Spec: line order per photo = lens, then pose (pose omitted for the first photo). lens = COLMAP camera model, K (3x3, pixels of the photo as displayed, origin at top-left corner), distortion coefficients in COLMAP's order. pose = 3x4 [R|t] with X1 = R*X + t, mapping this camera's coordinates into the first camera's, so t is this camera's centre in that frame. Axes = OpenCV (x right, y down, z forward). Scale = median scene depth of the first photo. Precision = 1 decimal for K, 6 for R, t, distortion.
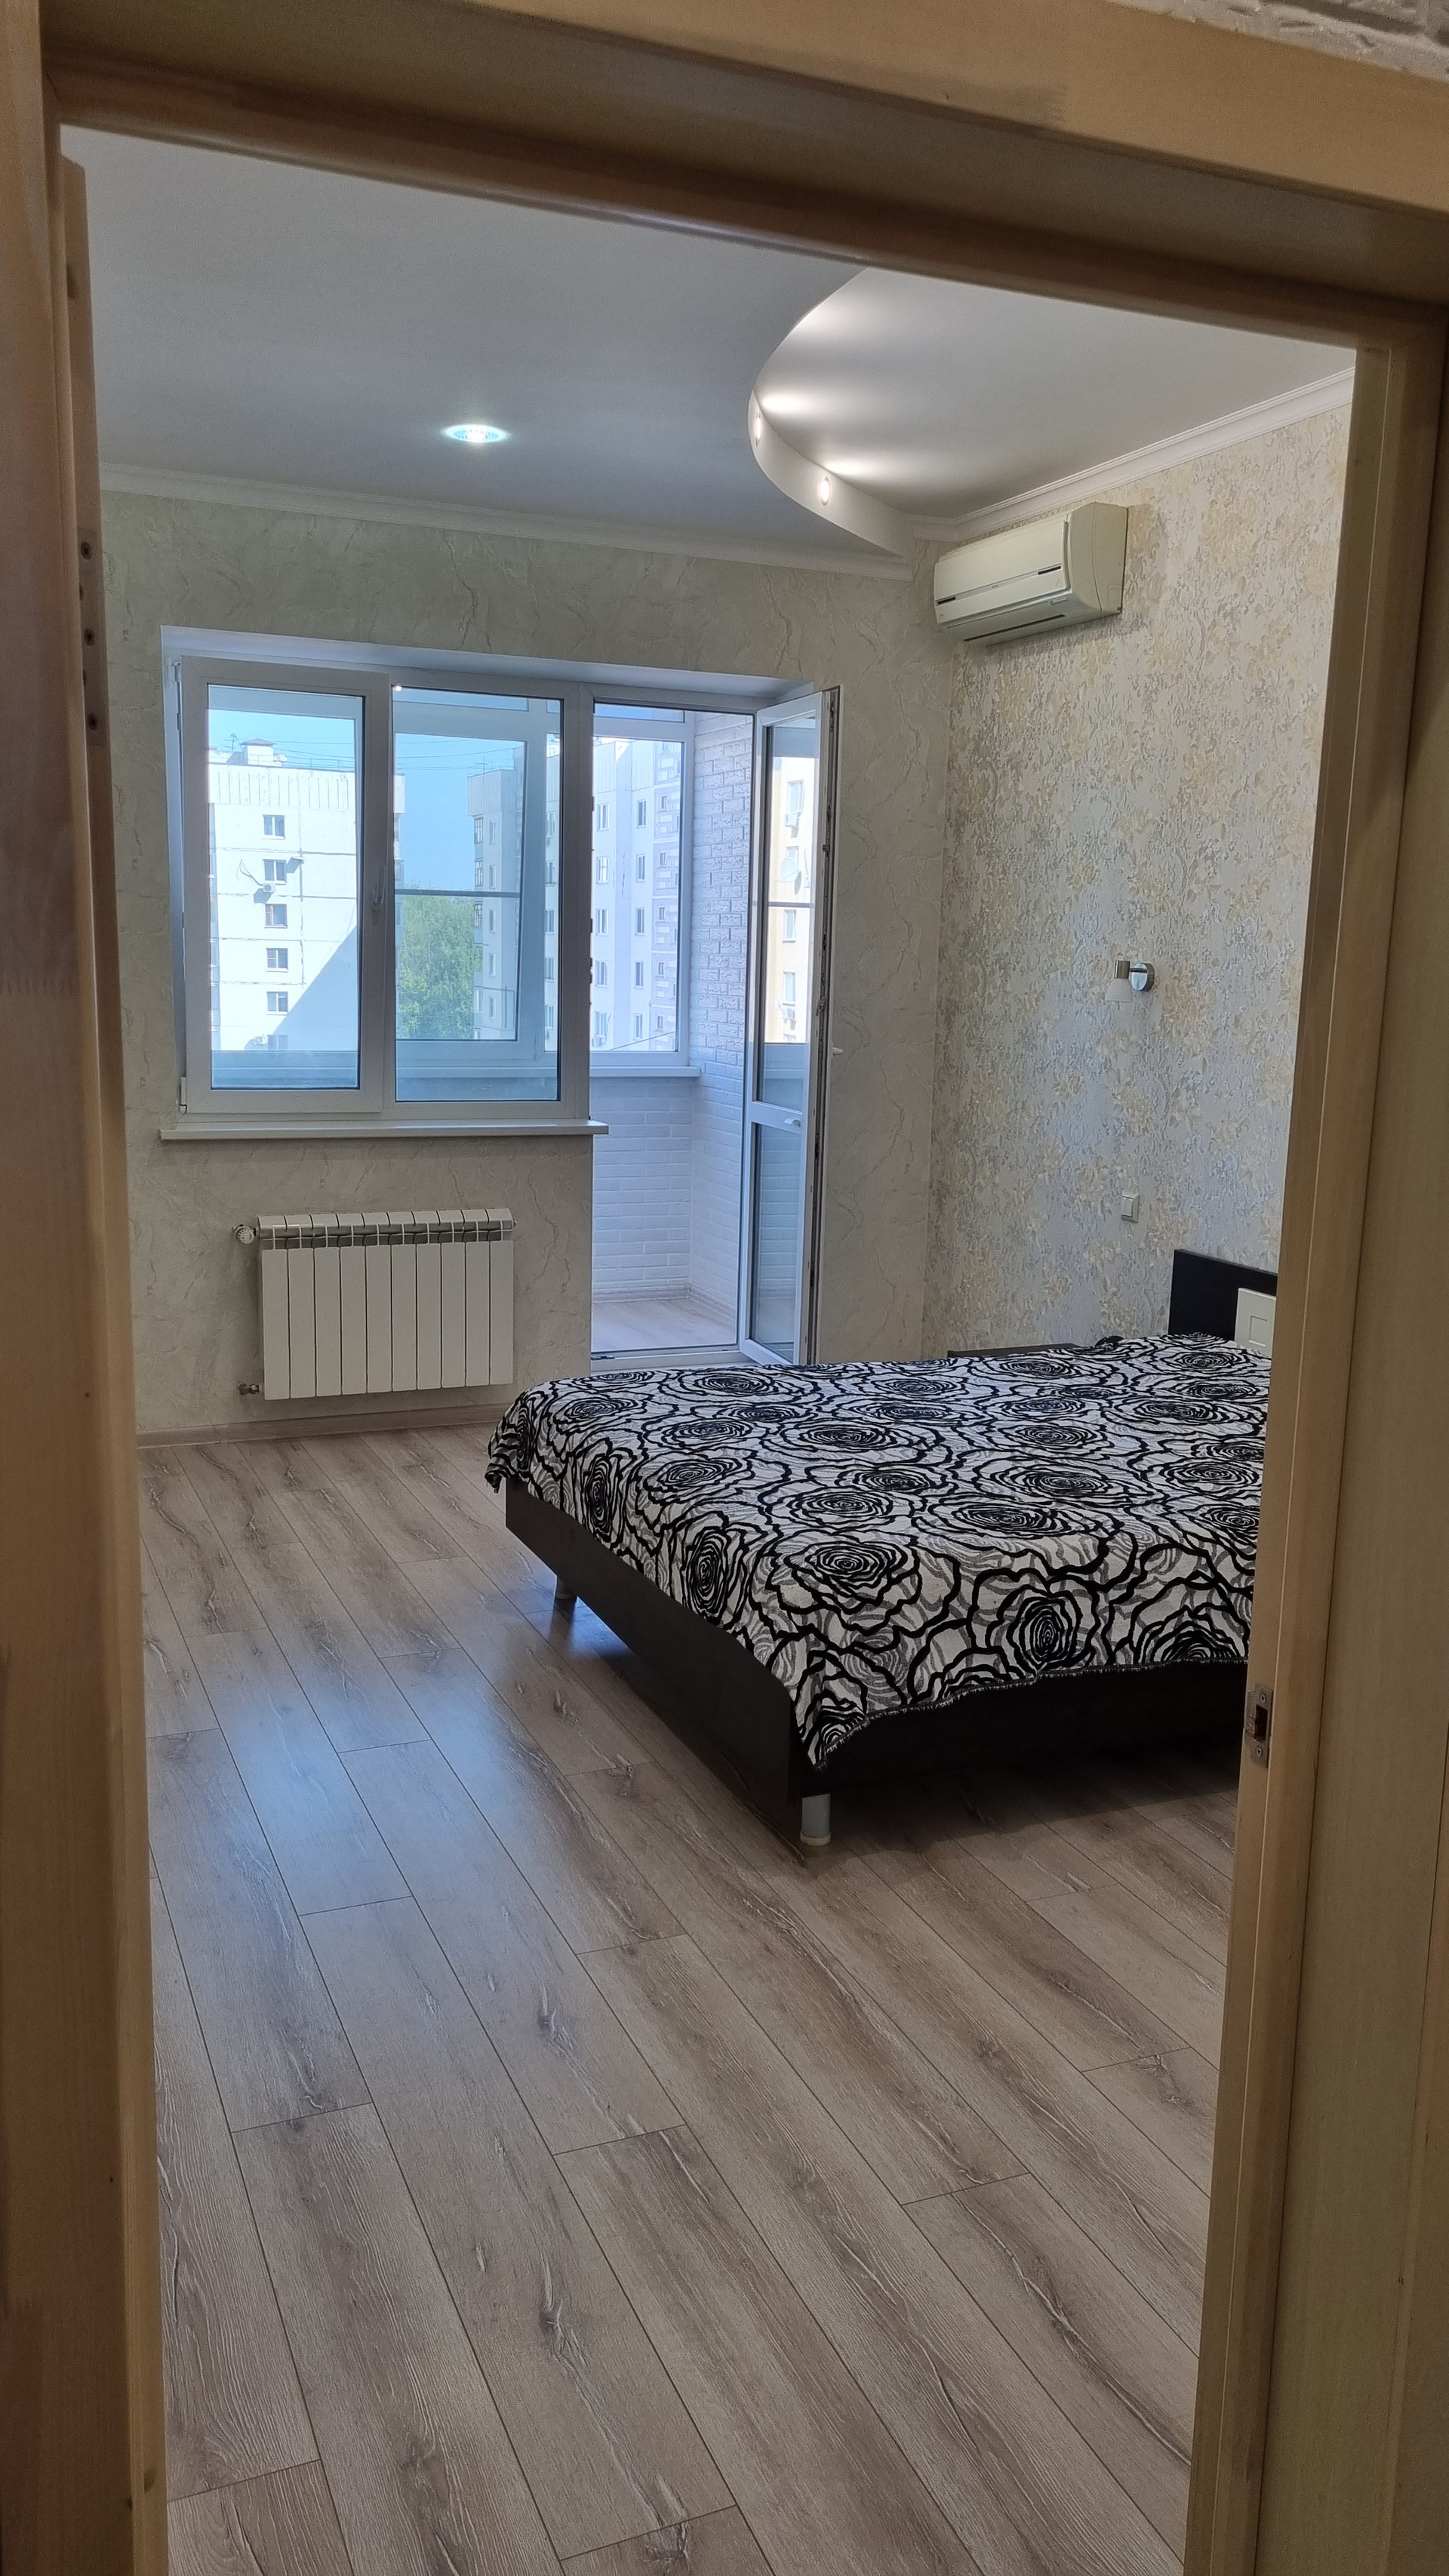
lens RADIAL K [[1935.3, 0, 714.9], [0, 1935.3, 1369.1], [0, 0, 1]] dist [0.040961, -0.033376]
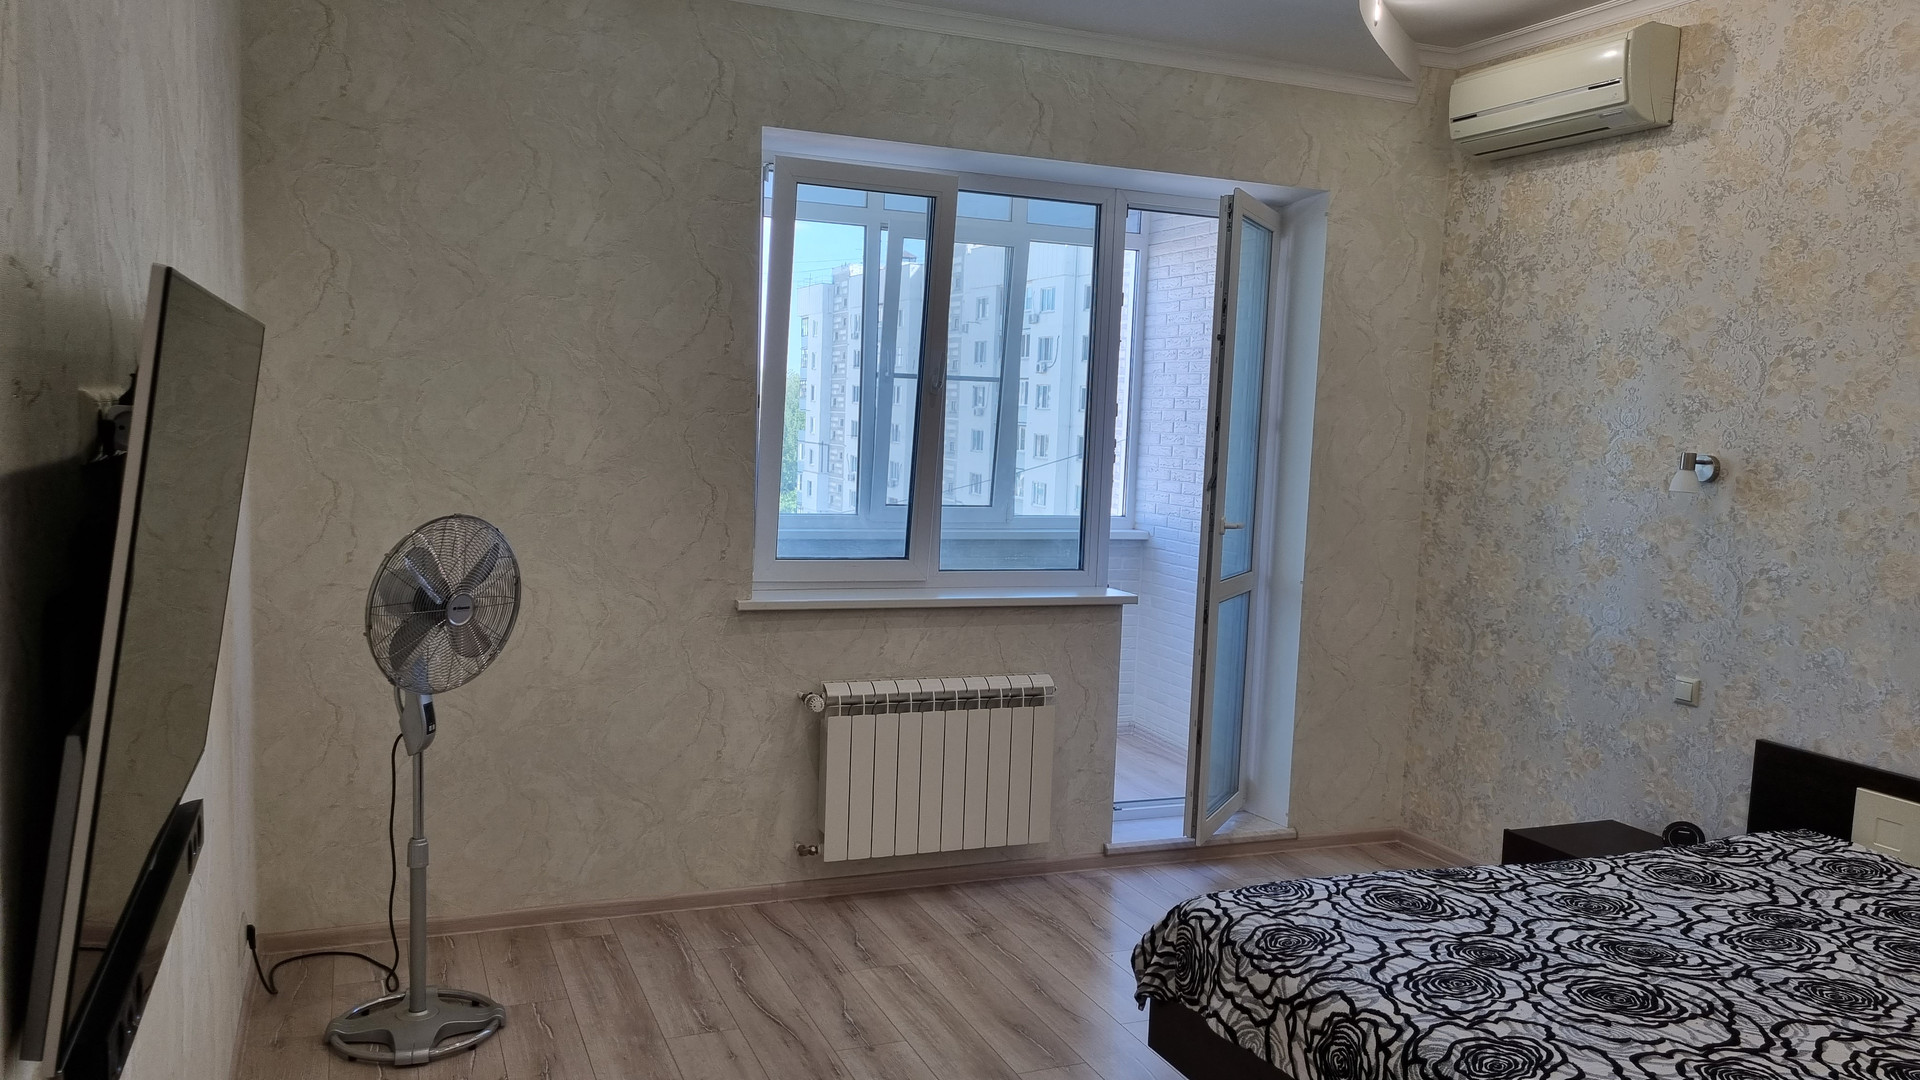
lens RADIAL K [[1442.5, 0, 950.2], [0, 1442.5, 608.9], [0, 0, 1]] dist [0.040961, -0.033376]
pose [[0.999837, 0.015804, -0.008686, -0.165703], [-0.016445, 0.996699, -0.079503, -0.059552], [0.007401, 0.079633, 0.996797, 0.233858]]
